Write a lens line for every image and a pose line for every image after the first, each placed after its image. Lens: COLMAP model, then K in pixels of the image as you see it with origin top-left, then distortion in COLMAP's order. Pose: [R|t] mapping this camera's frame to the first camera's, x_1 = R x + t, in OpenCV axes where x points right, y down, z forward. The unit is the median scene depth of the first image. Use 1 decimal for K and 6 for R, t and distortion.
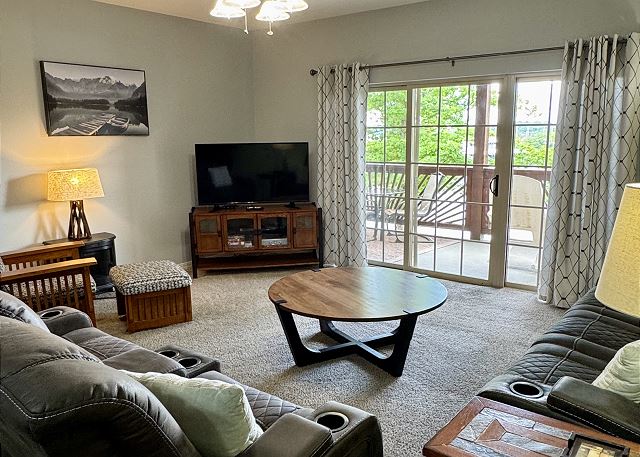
lens RADIAL K [[540.1, 0, 320.3], [0, 540.1, 232.0], [0, 0, 1]] dist [0.005052, -0.022004]
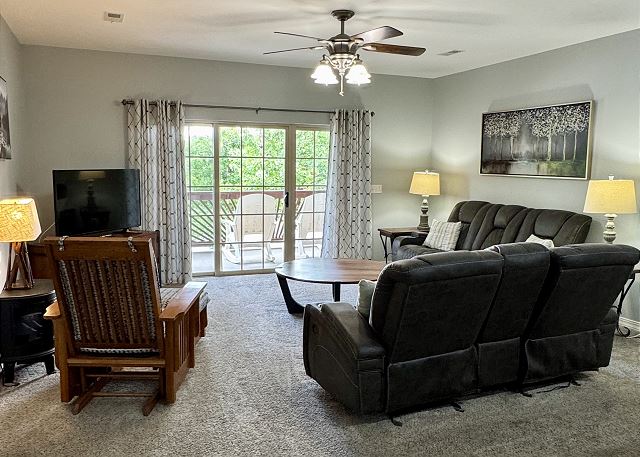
lens RADIAL K [[540.1, 0, 324.4], [0, 540.1, 230.7], [0, 0, 1]] dist [0.005052, -0.022004]
pose [[0.489027, -0.092676, 0.867332, -0.868943], [0.143945, 0.989281, 0.024546, -0.026430], [-0.860310, 0.112844, 0.497125, 0.216473]]
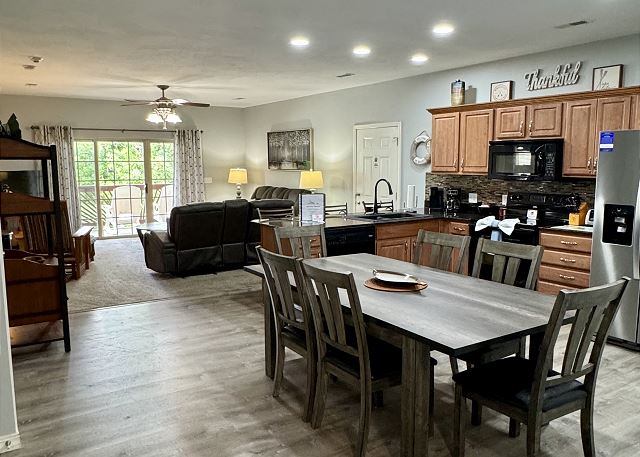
lens RADIAL K [[540.1, 0, 319.2], [0, 540.1, 234.1], [0, 0, 1]] dist [0.005052, -0.022004]
pose [[0.313826, -0.117804, 0.942144, -1.526232], [0.174138, 0.982583, 0.064855, 0.073805], [-0.933375, 0.143710, 0.328874, -0.338056]]
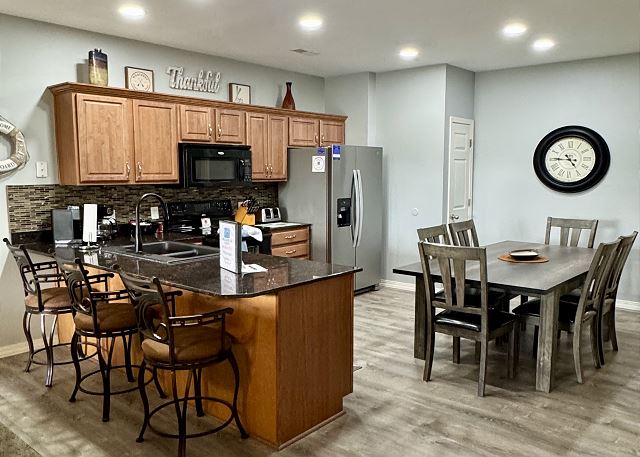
lens RADIAL K [[540.1, 0, 325.1], [0, 540.1, 228.5], [0, 0, 1]] dist [0.005052, -0.022004]
pose [[-0.999114, 0.003366, 0.041950, -0.569550], [0.015457, 0.956485, 0.291372, -0.119578], [-0.039143, 0.291763, -0.955690, 0.661129]]
